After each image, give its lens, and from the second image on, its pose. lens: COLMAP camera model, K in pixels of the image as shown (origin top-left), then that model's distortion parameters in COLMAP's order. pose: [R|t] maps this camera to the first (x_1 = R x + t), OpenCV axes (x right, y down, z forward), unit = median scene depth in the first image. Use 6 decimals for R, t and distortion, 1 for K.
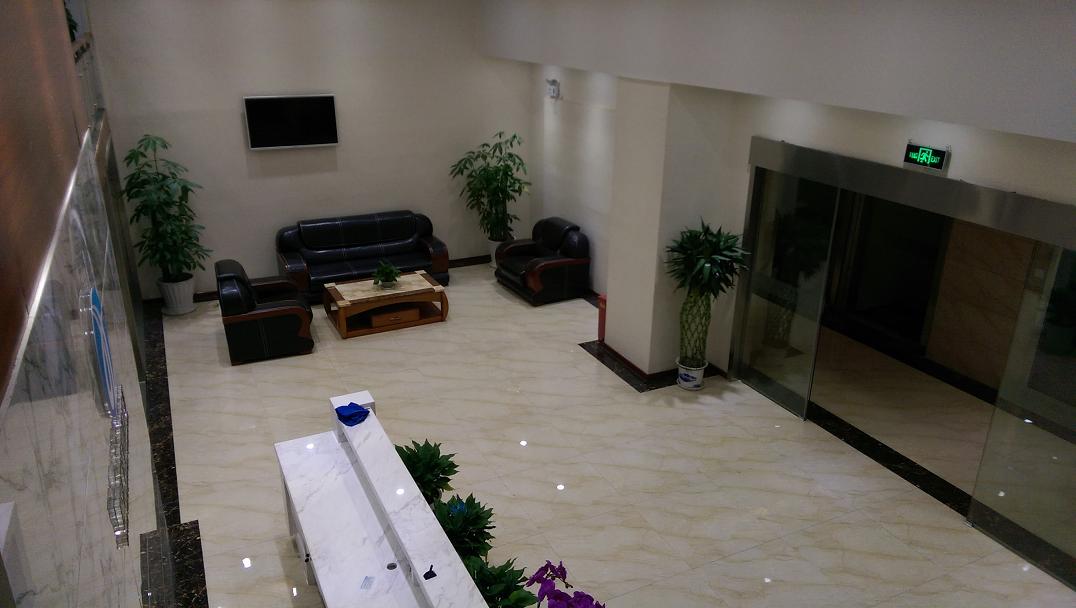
lens RADIAL K [[762.8, 0, 540.3], [0, 762.8, 303.6], [0, 0, 1]] dist [0.050076, -0.032654]
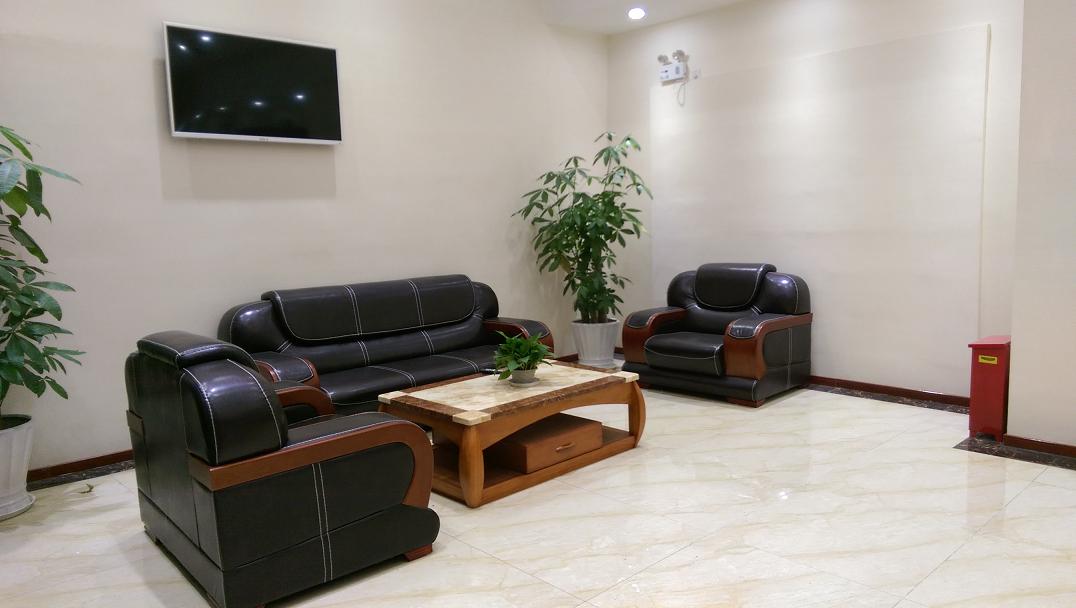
lens RADIAL K [[762.8, 0, 533.7], [0, 762.8, 302.1], [0, 0, 1]] dist [0.050076, -0.032654]
pose [[0.956123, -0.073262, 0.283658, -0.294032], [0.143401, 0.961341, -0.235072, 0.036175], [-0.255470, 0.265434, 0.929666, 0.513655]]
